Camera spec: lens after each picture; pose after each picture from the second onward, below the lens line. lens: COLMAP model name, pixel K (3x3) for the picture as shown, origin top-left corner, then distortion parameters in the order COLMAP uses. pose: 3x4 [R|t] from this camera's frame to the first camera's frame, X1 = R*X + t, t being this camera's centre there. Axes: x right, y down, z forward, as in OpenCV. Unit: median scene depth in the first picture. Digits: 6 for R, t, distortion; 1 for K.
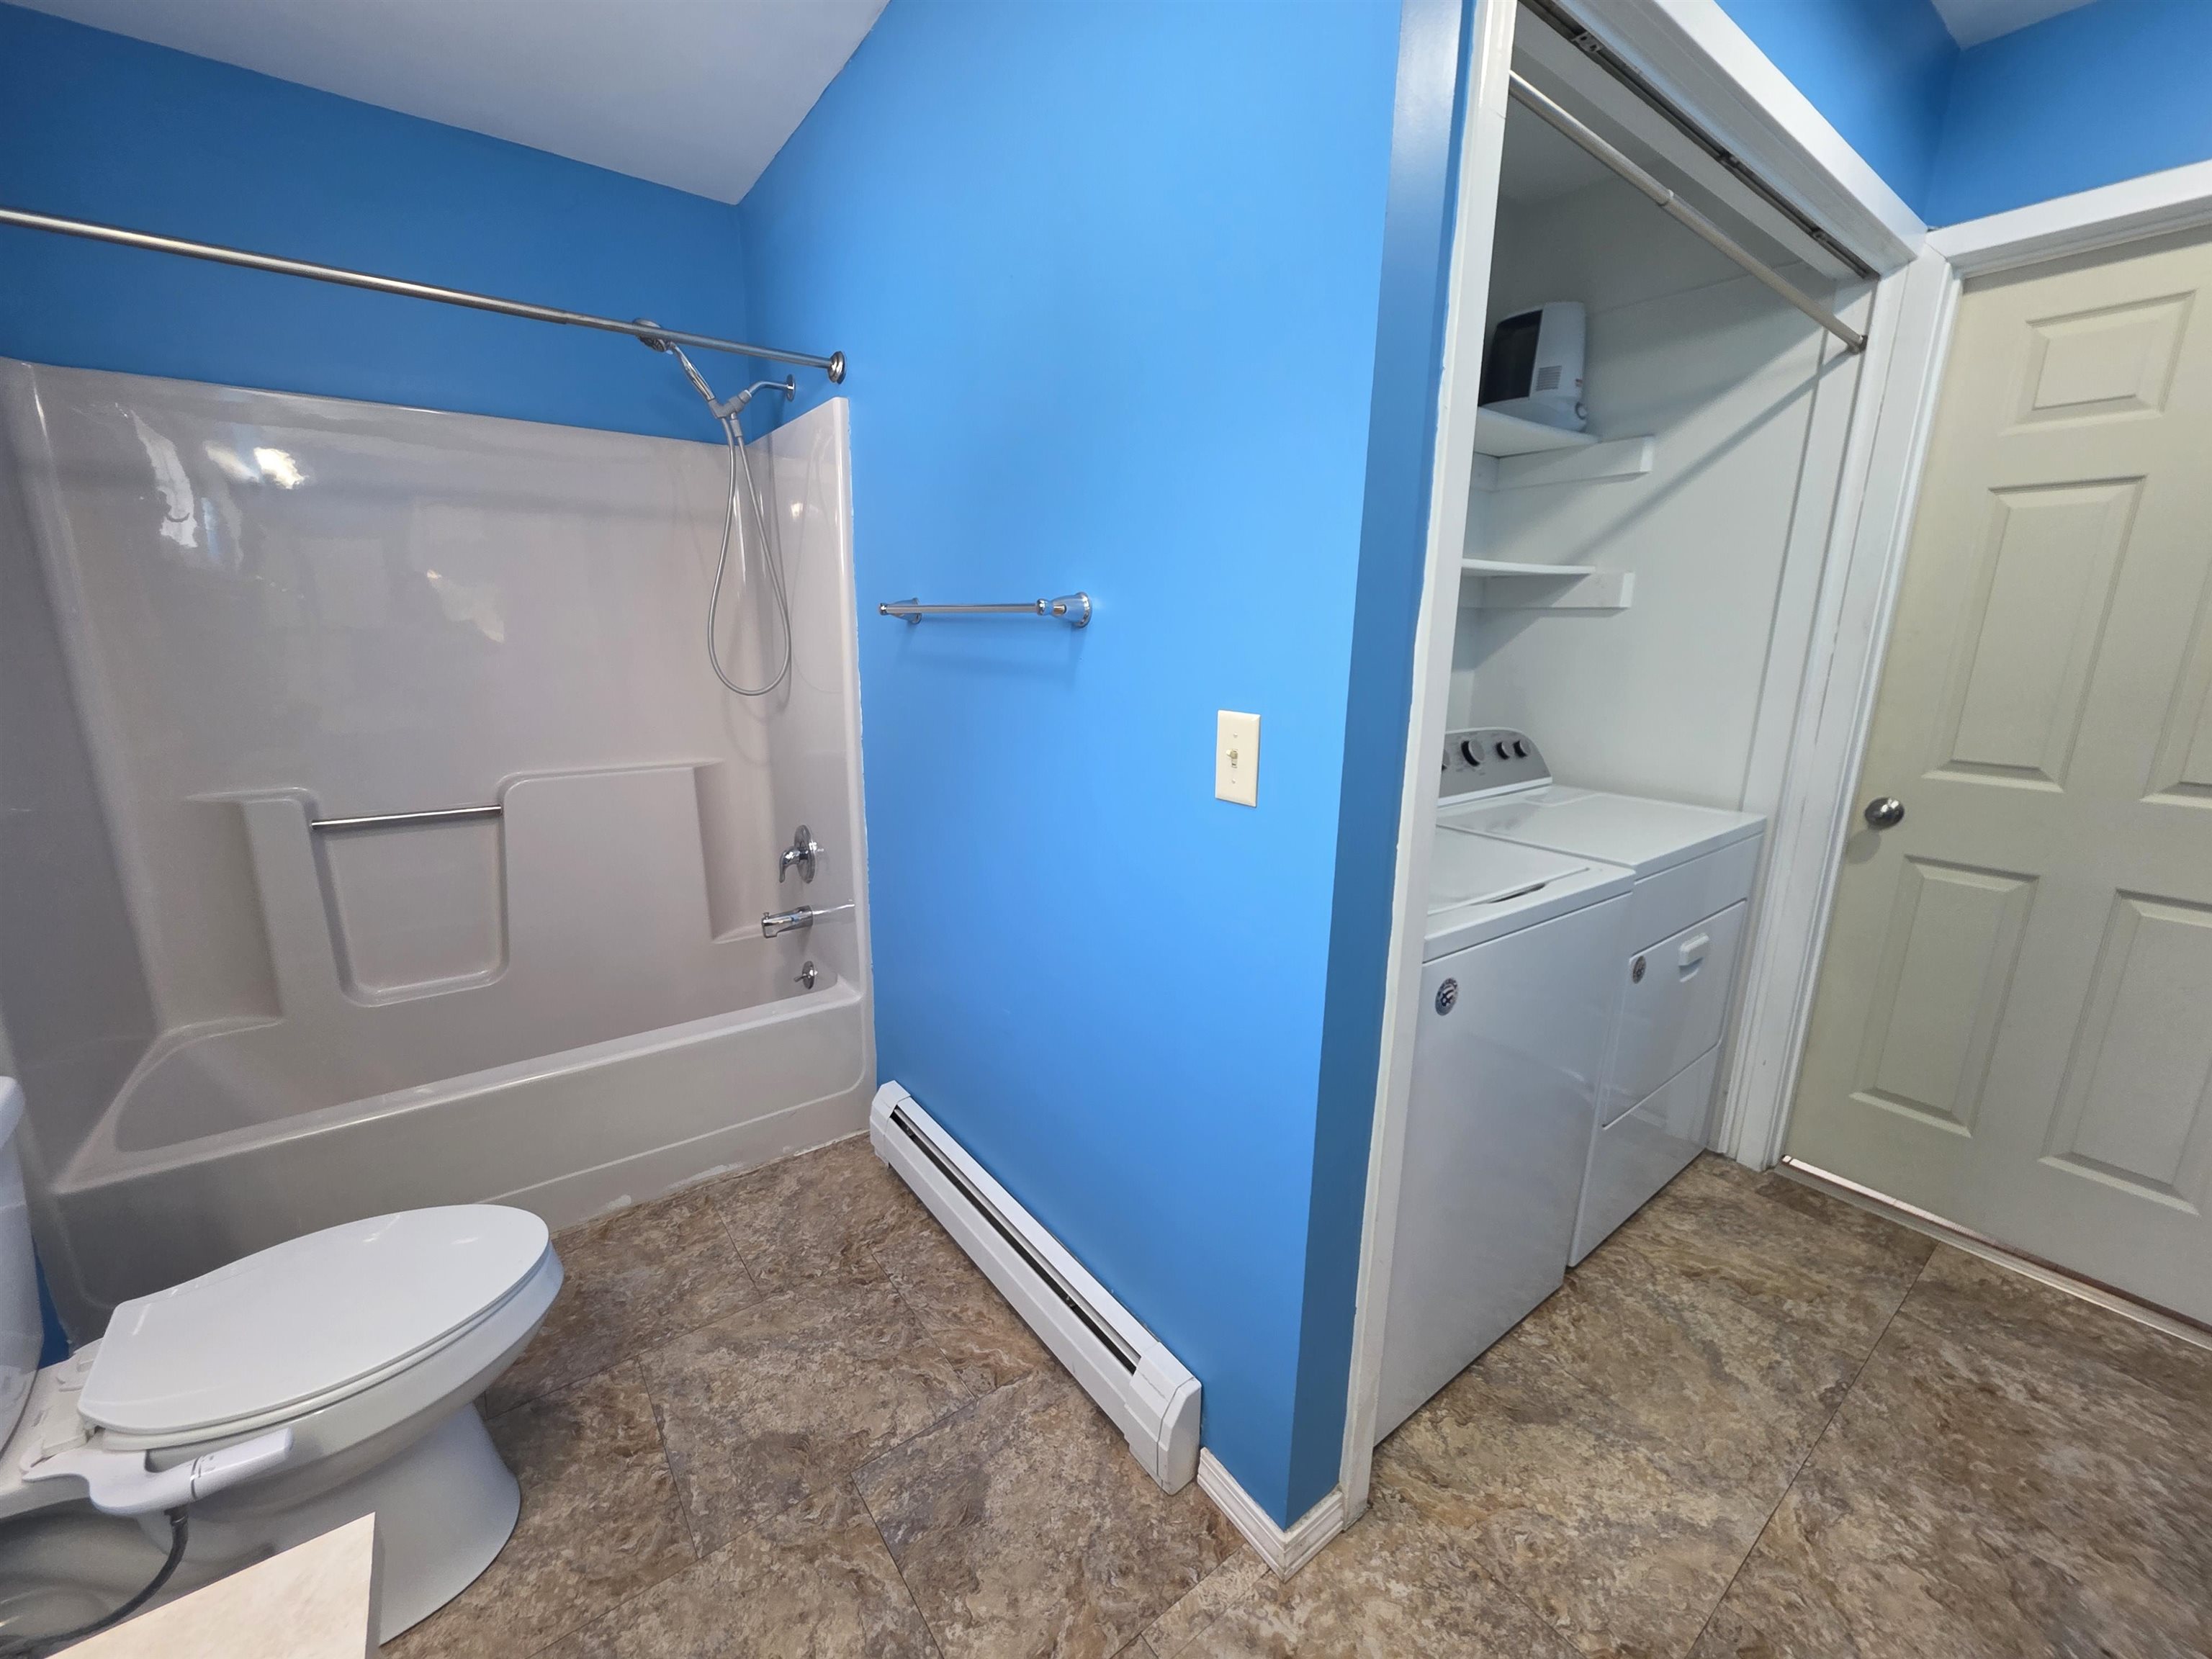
lens RADIAL K [[883.5, 0, 1101.2], [0, 883.5, 830.8], [0, 0, 1]] dist [0.001265, -0.000368]
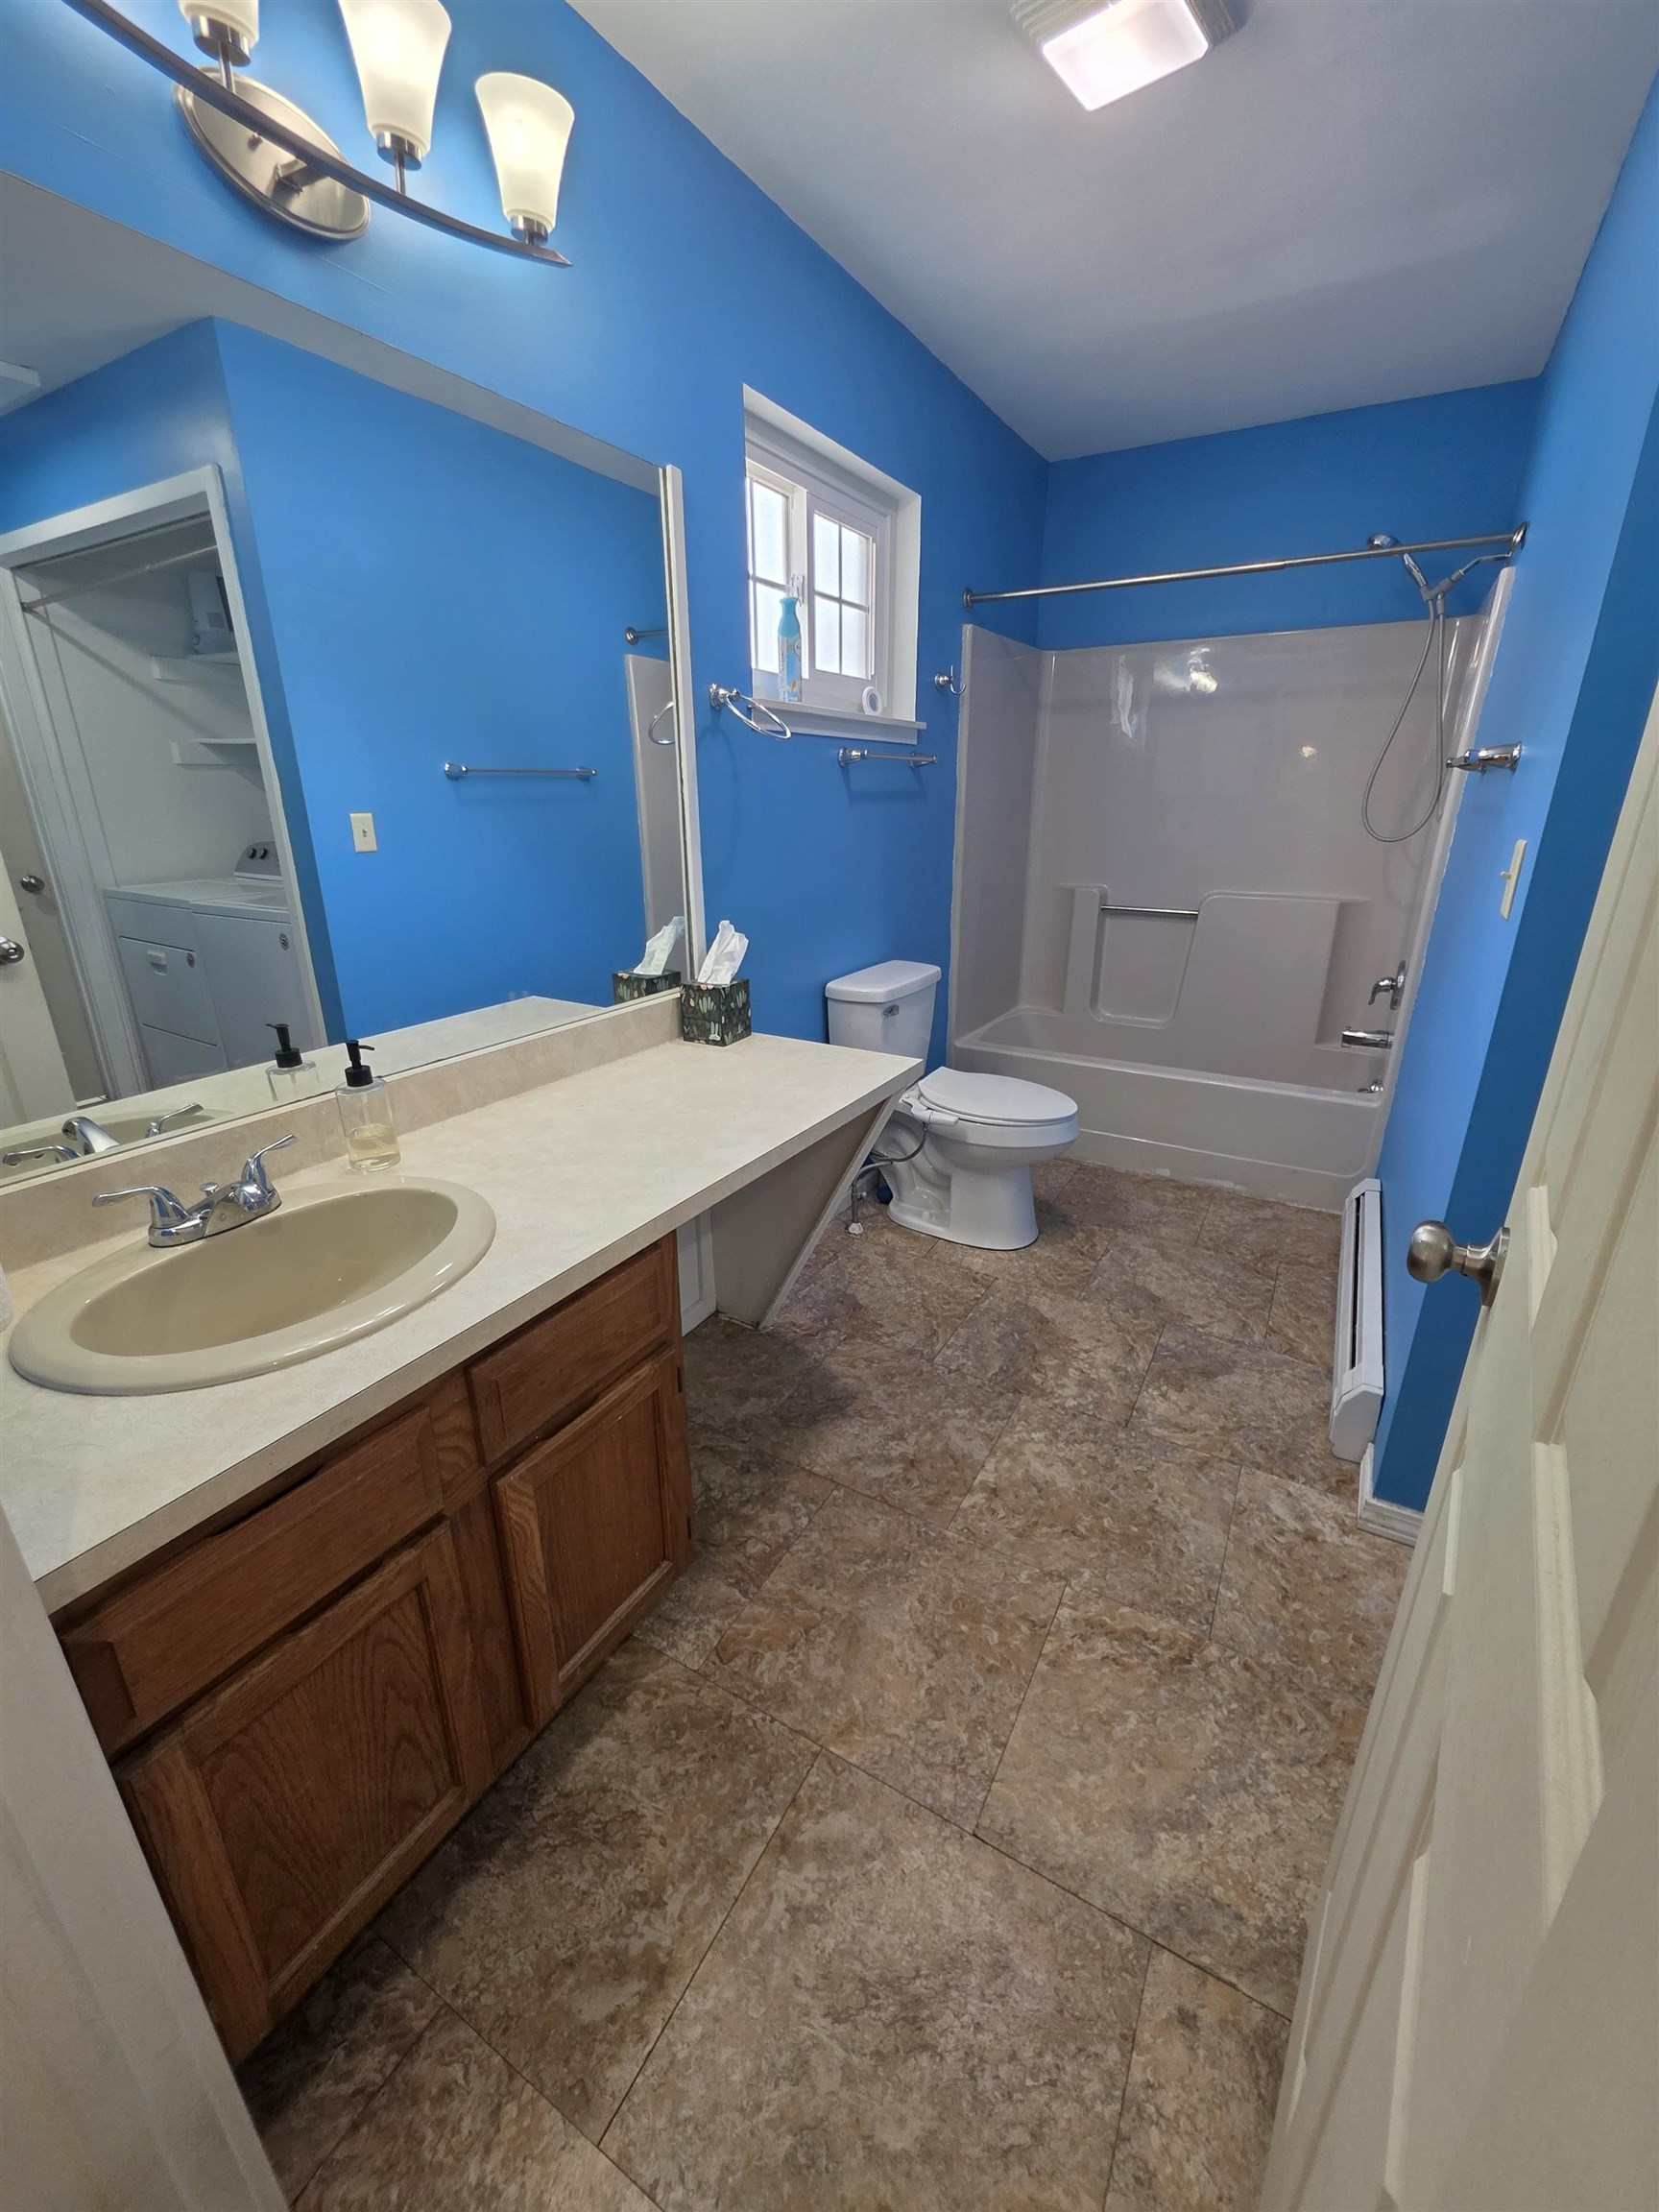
lens RADIAL K [[891.8, 0, 820.2], [0, 891.8, 1101.4], [0, 0, 1]] dist [0.002999, -0.000105]
pose [[0.383262, 0.290187, -0.876871, 0.535831], [-0.202397, 0.952677, 0.226810, 0.072244], [0.901191, 0.090549, 0.423857, -0.197436]]
